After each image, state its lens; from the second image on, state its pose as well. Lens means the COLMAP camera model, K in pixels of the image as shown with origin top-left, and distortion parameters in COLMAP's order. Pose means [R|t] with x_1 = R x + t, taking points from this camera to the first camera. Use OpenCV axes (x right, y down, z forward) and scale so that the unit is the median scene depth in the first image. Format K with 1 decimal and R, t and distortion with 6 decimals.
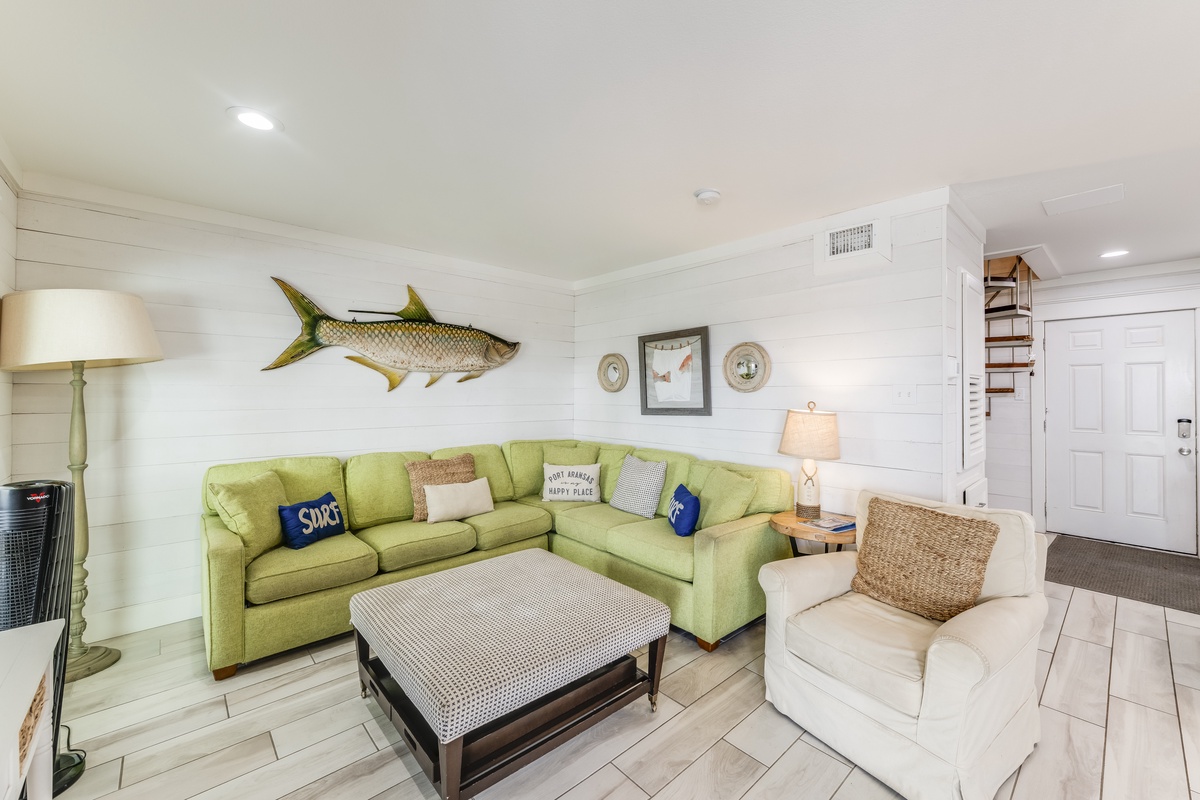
lens RADIAL K [[477.3, 0, 596.7], [0, 477.3, 387.9], [0, 0, 1]] dist [-0.000640, 0.000727]
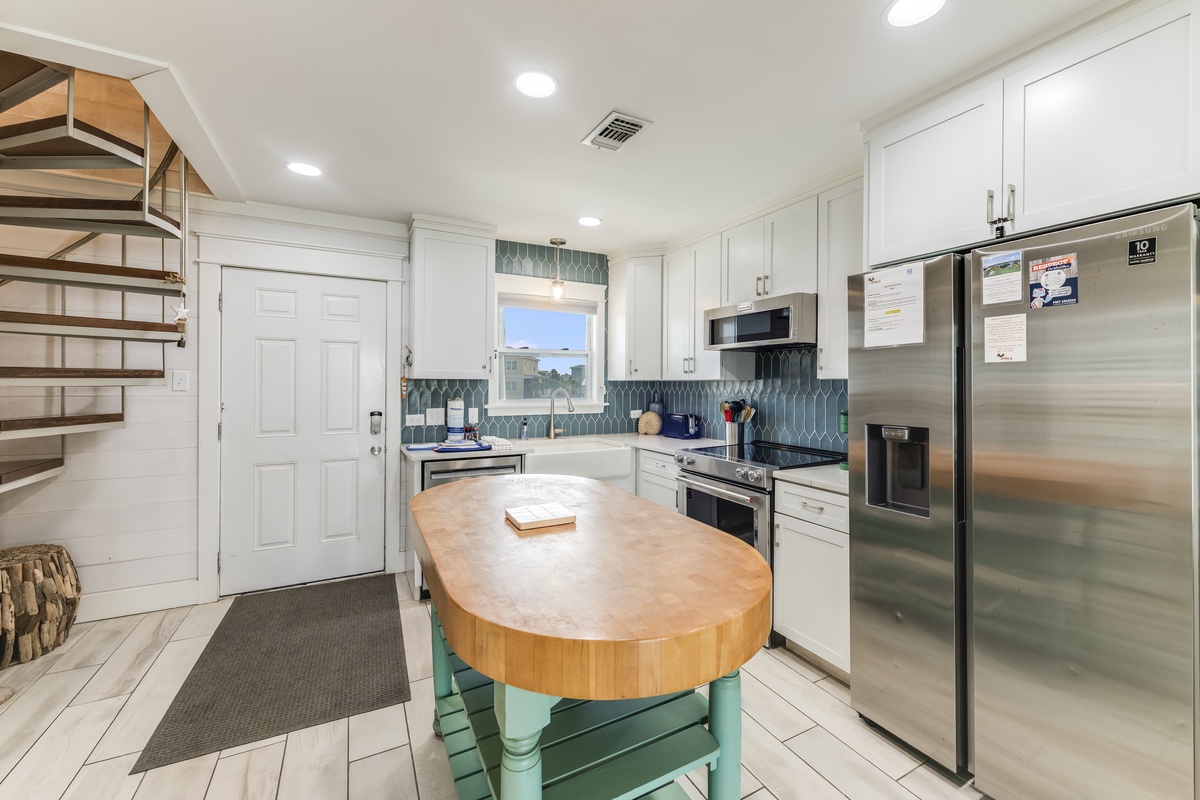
lens RADIAL K [[477.3, 0, 625.3], [0, 477.3, 383.0], [0, 0, 1]] dist [-0.000640, 0.000727]
pose [[0.201598, 0.005555, 0.979453, 0.501132], [-0.013370, 0.999906, -0.002919, 0.011752], [-0.979377, -0.012507, 0.201653, 0.406245]]
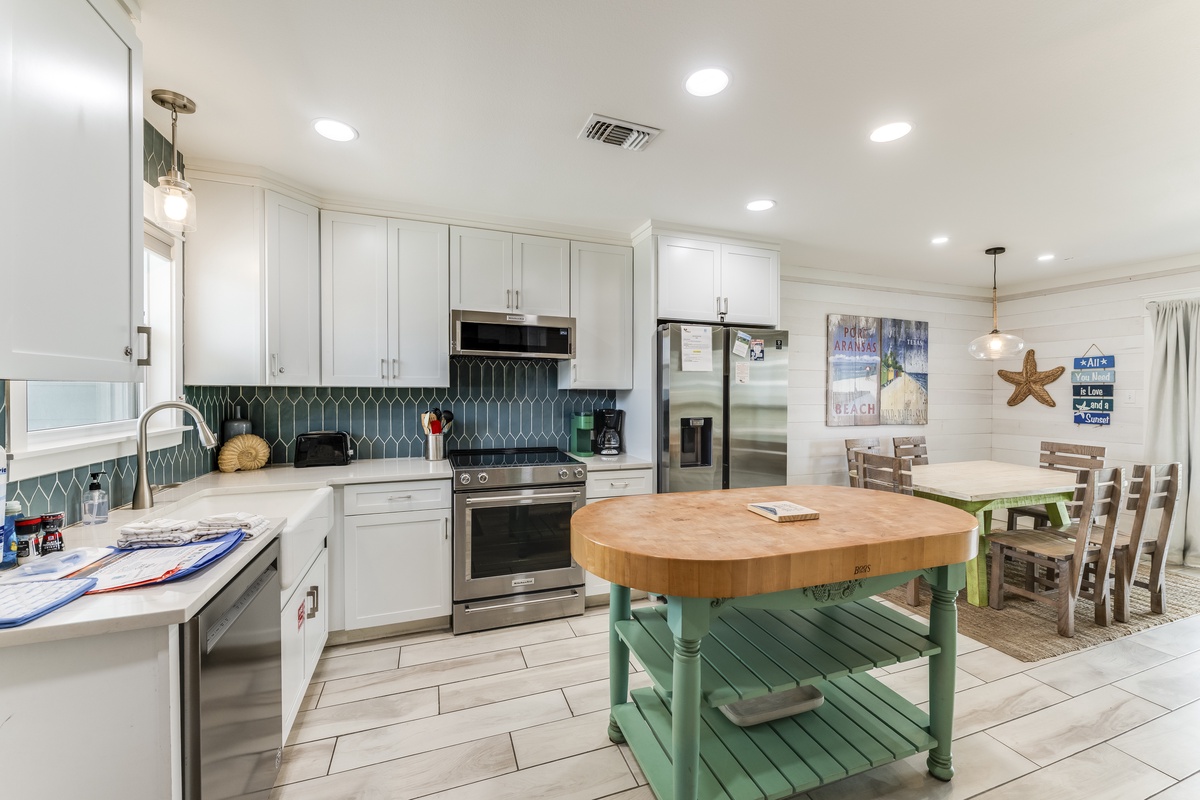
lens RADIAL K [[477.3, 0, 604.6], [0, 477.3, 396.9], [0, 0, 1]] dist [-0.000640, 0.000727]
pose [[-0.929156, -0.009426, 0.369567, 0.846549], [-0.008895, 0.999956, 0.003141, 0.011993], [-0.369580, -0.000368, -0.929199, 1.021760]]
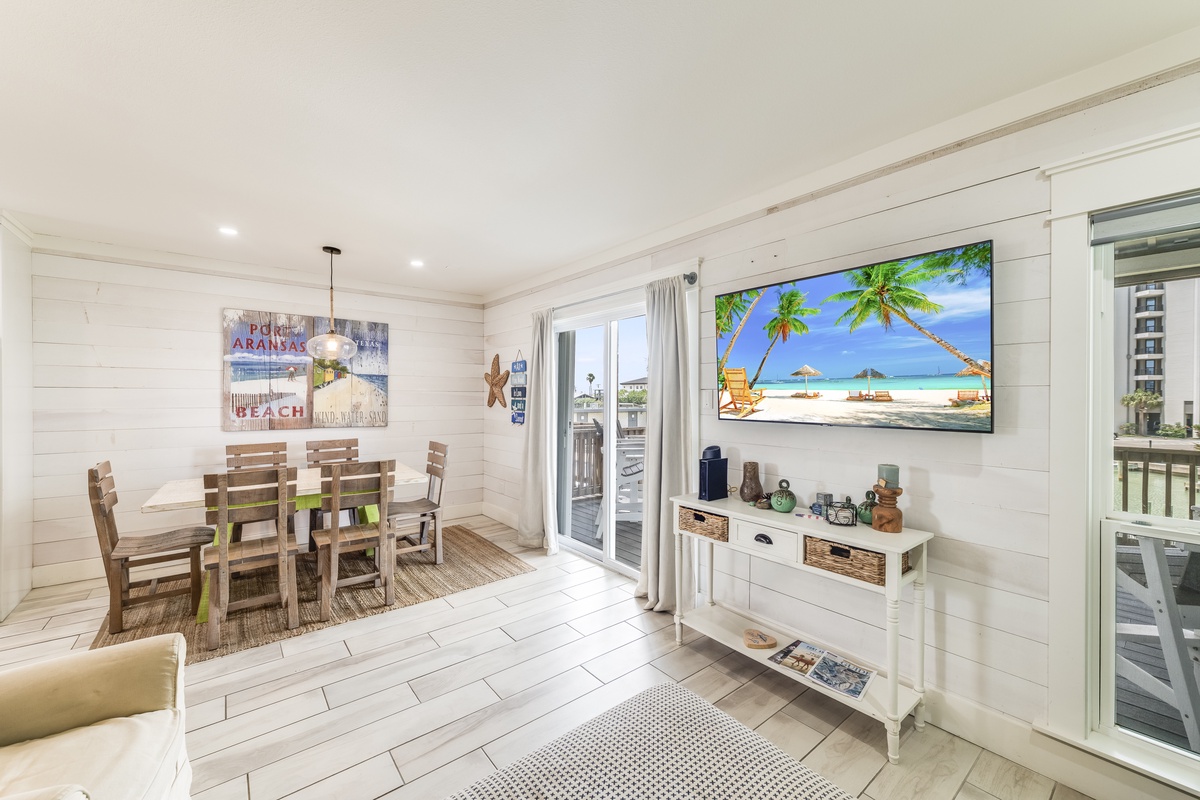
lens RADIAL K [[477.3, 0, 604.7], [0, 477.3, 397.4], [0, 0, 1]] dist [-0.000640, 0.000727]
pose [[-0.999009, -0.003332, 0.044394, -0.081330], [-0.003570, 0.999980, -0.005290, 0.009465], [-0.044375, -0.005443, -0.999000, 0.772327]]
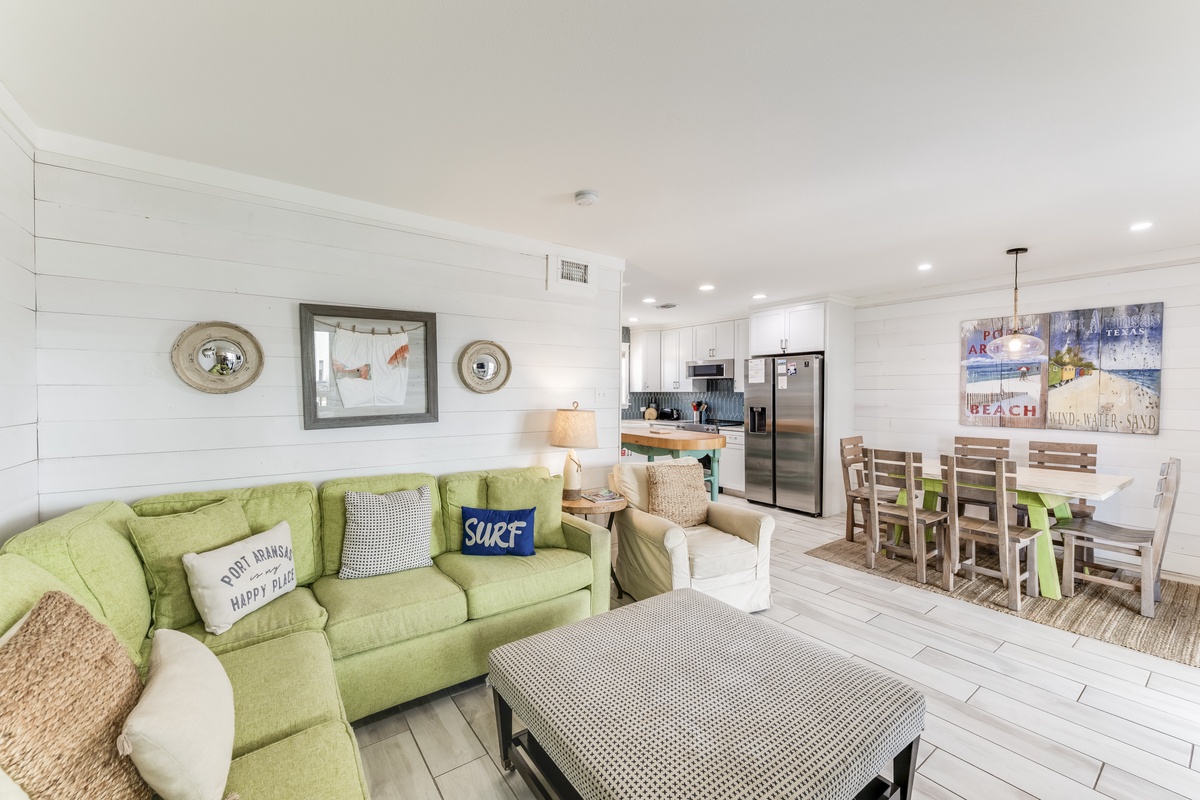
lens RADIAL K [[477.3, 0, 598.6], [0, 477.3, 399.6], [0, 0, 1]] dist [-0.000640, 0.000727]
pose [[0.096102, -0.016227, 0.995239, -0.521559], [-0.009109, 0.999811, 0.017181, 0.002778], [-0.995330, -0.010717, 0.095936, 0.593352]]
